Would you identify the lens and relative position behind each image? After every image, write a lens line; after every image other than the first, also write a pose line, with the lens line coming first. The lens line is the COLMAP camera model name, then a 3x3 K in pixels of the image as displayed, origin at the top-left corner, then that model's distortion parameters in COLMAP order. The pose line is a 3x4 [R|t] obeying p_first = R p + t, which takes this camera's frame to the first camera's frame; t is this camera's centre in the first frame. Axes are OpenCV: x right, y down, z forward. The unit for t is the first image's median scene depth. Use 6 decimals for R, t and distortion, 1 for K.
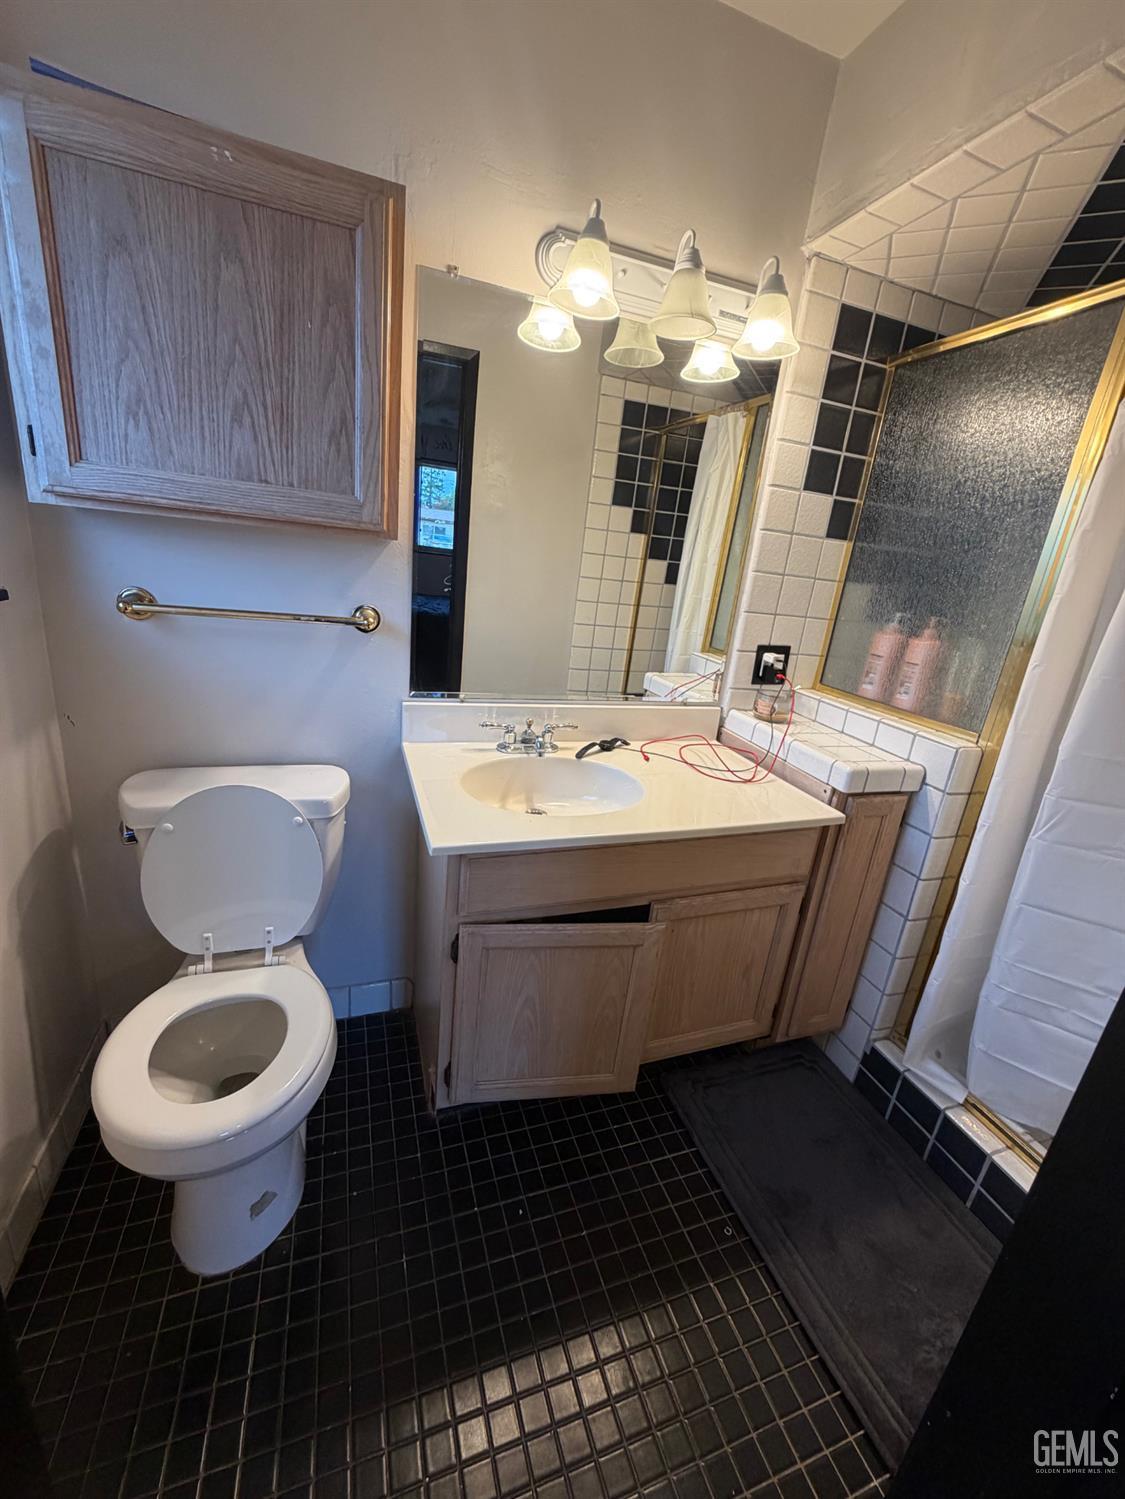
lens RADIAL K [[596.5, 0, 564.2], [0, 596.5, 743.8], [0, 0, 1]] dist [-0.000761, 0.000284]
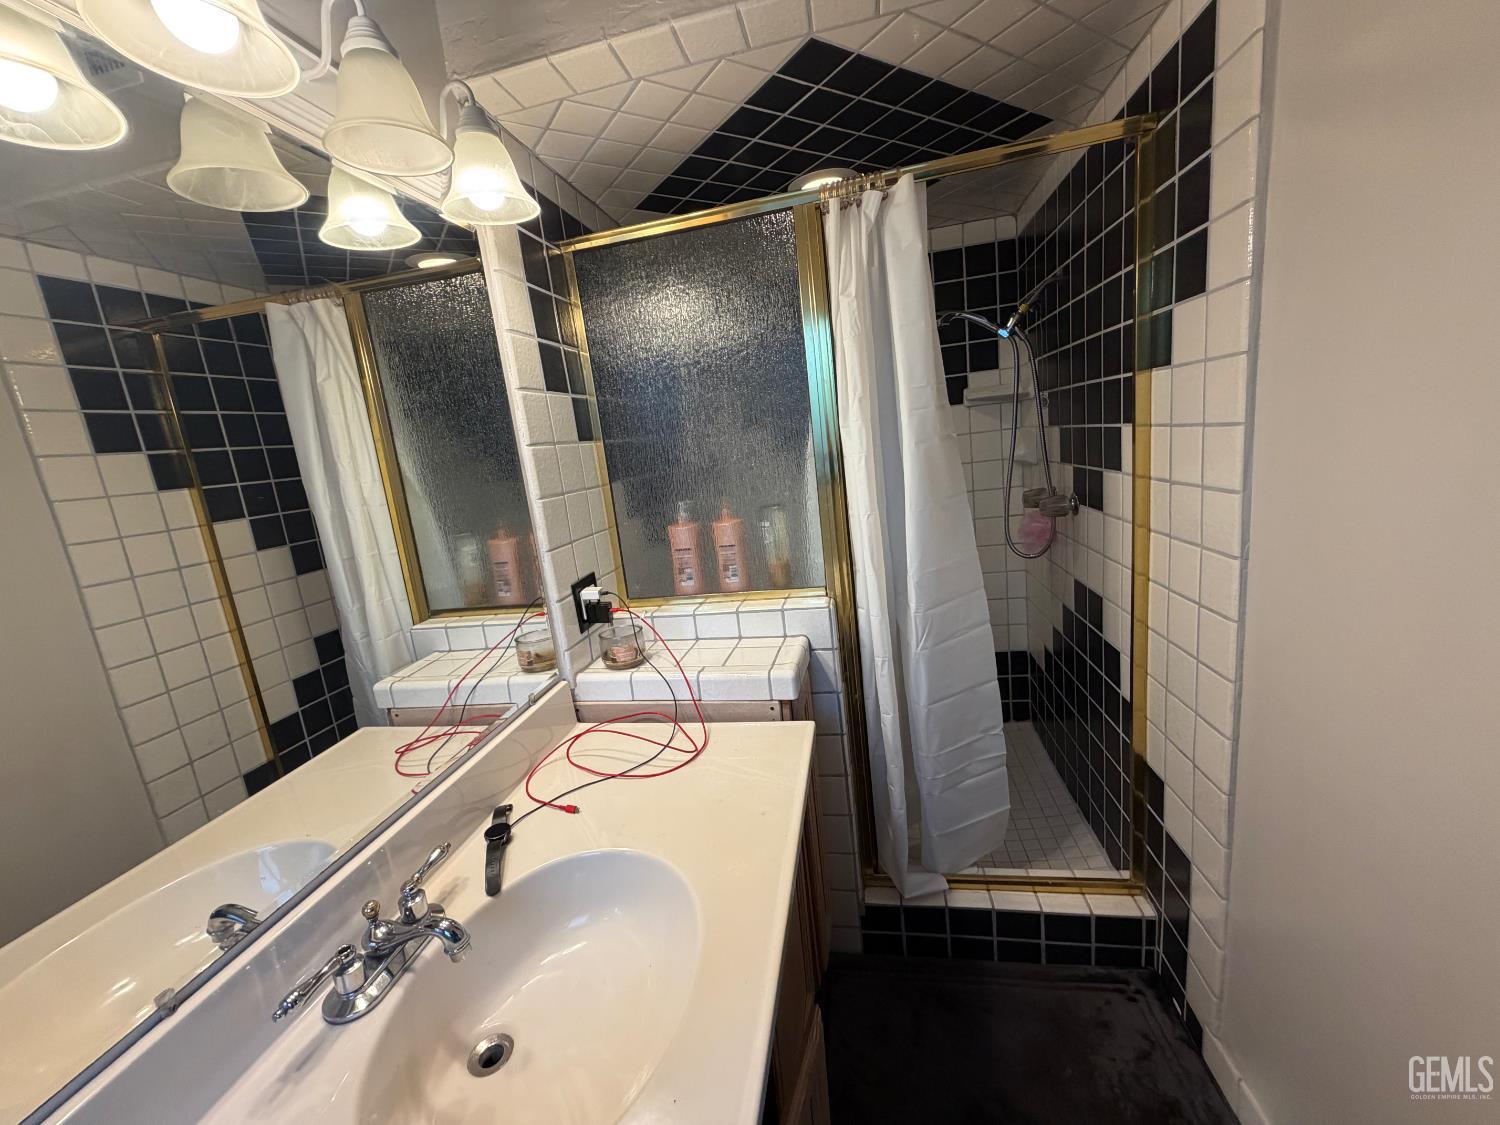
lens RADIAL K [[596.9, 0, 743.9], [0, 596.9, 561.5], [0, 0, 1]] dist [-0.000761, 0.000284]
pose [[0.486550, -0.328088, 0.809708, -0.187170], [0.417815, 0.901332, 0.114150, -0.195757], [-0.767268, 0.282769, 0.575624, 0.393009]]
